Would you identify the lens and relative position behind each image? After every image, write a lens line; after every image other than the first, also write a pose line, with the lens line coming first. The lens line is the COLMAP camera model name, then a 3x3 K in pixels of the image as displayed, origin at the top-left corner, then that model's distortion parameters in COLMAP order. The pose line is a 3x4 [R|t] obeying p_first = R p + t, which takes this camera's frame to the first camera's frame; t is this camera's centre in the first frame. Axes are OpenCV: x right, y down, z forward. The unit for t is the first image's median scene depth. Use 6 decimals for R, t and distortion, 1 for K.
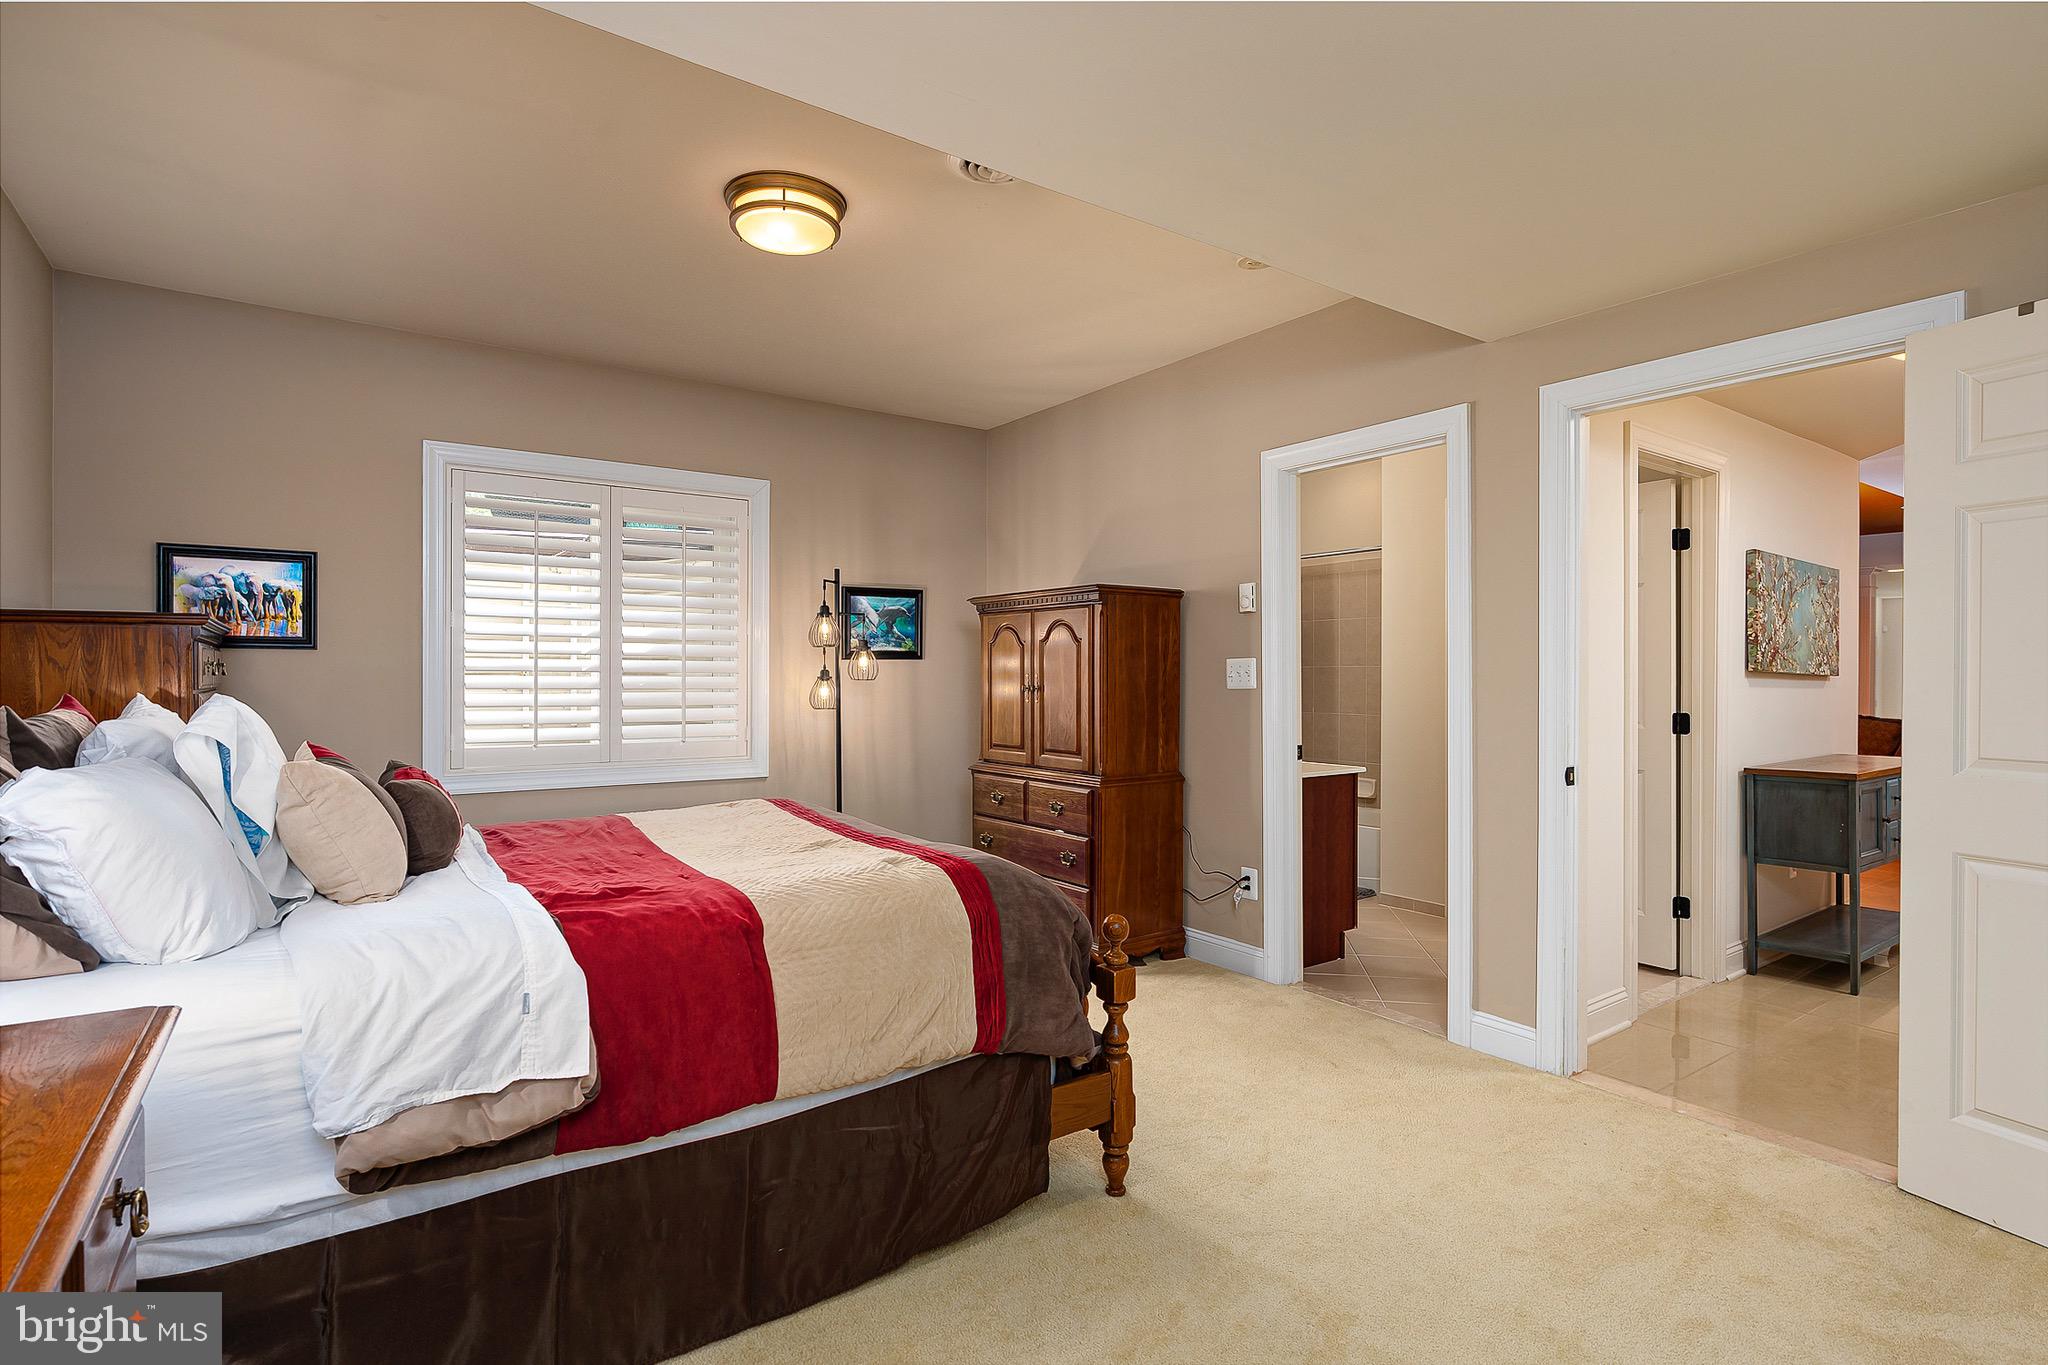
lens RADIAL K [[985.5, 0, 1019.8], [0, 985.5, 681.3], [0, 0, 1]] dist [-0.006342, -0.001113]
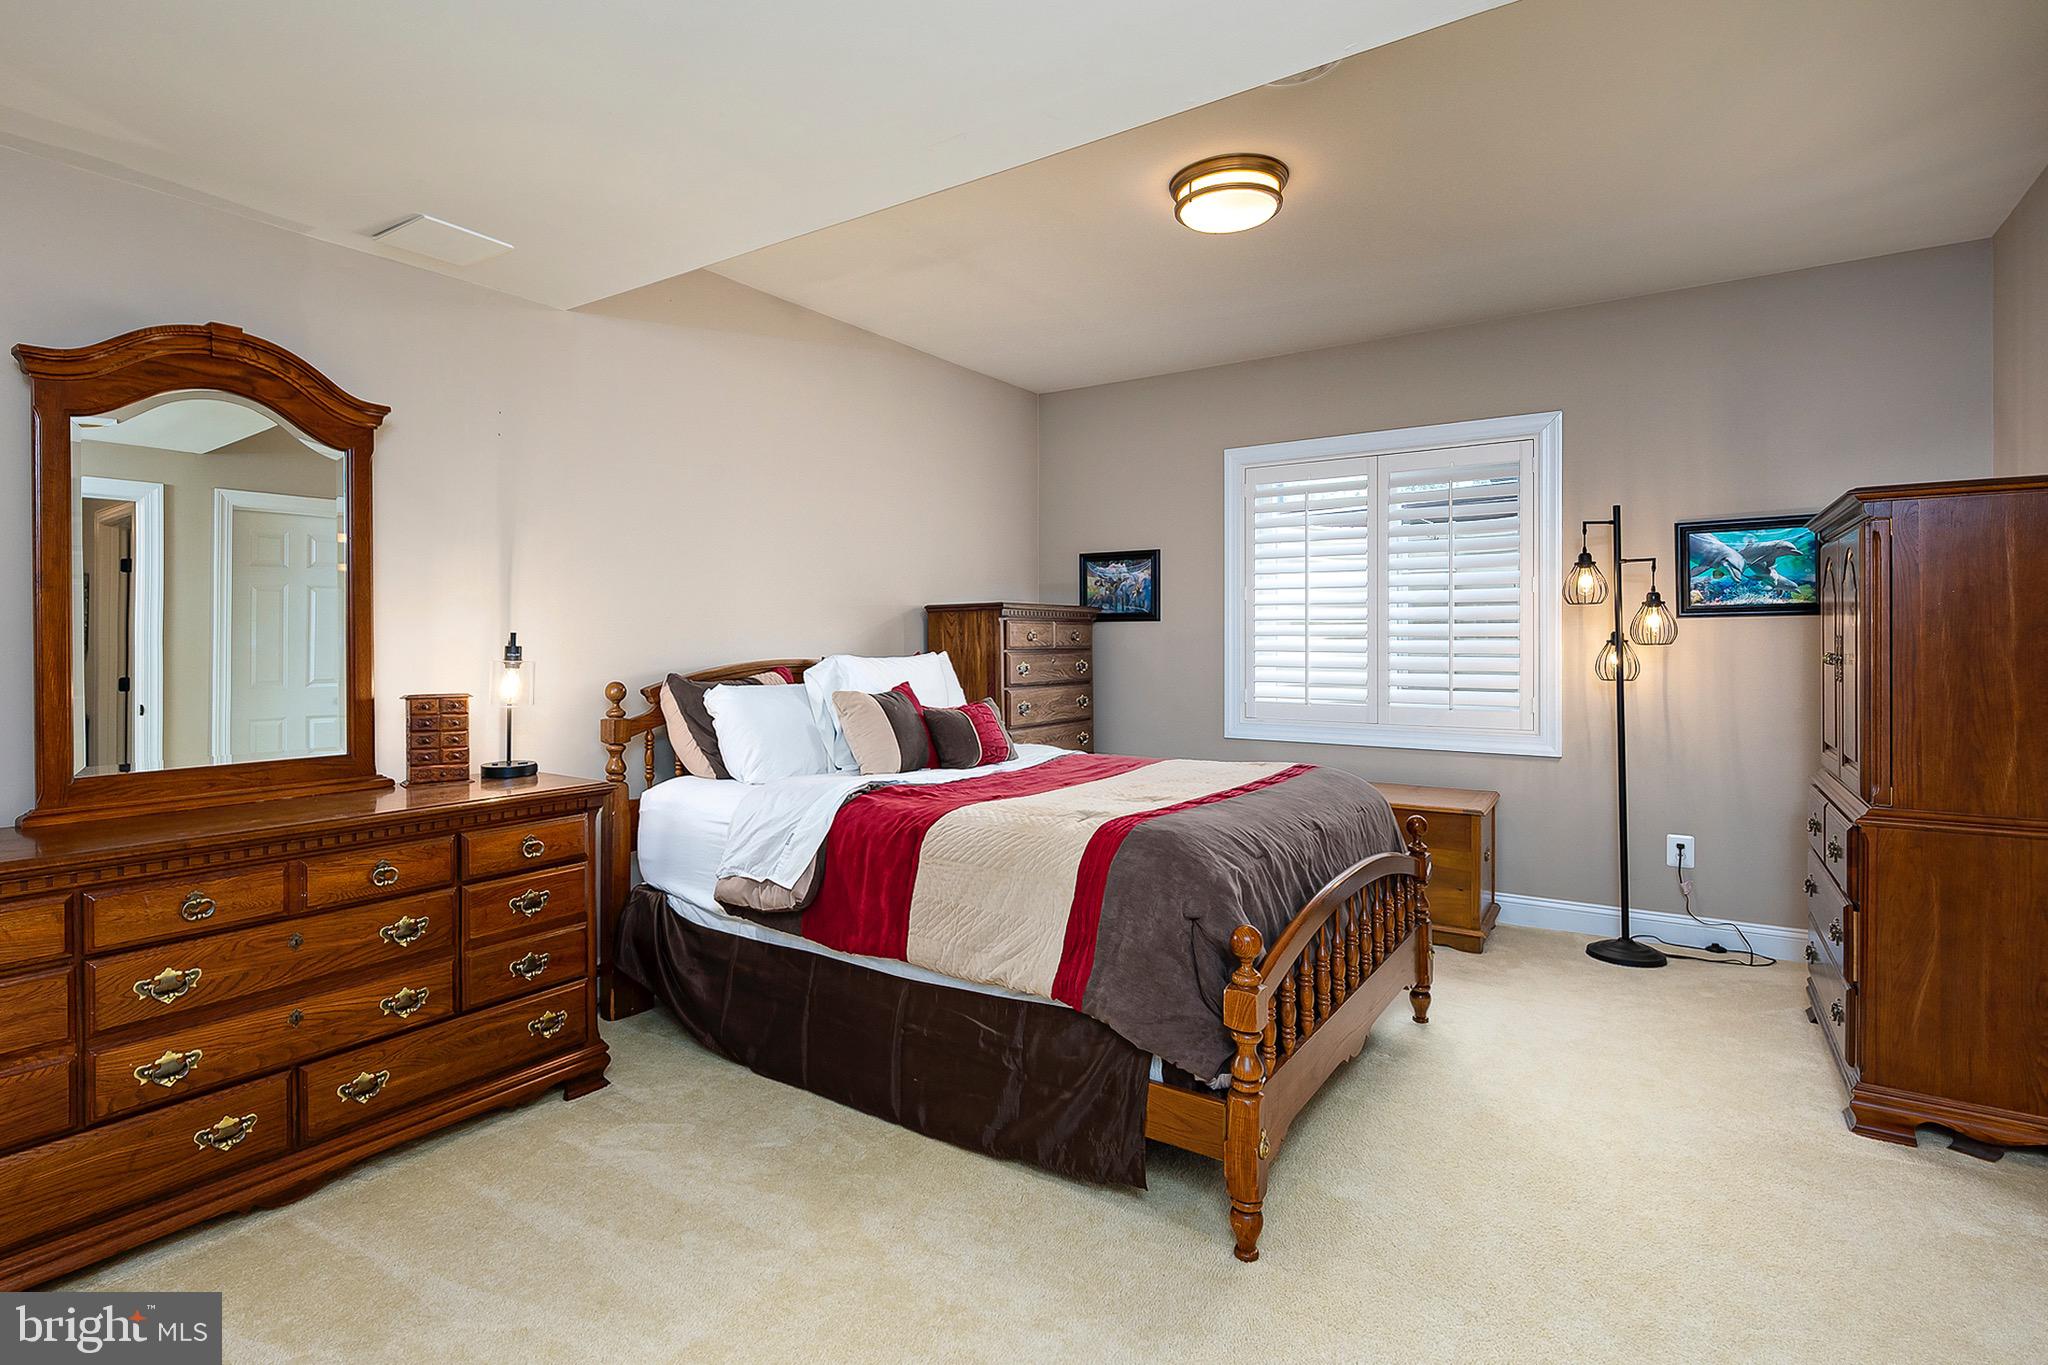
lens RADIAL K [[994.6, 0, 1016.8], [0, 994.6, 667.4], [0, 0, 1]] dist [-0.007475, -0.000871]
pose [[0.346690, 0.024463, -0.937661, 0.455102], [-0.001517, 0.999673, 0.025519, -0.002571], [0.937979, -0.007425, 0.346614, 0.295333]]
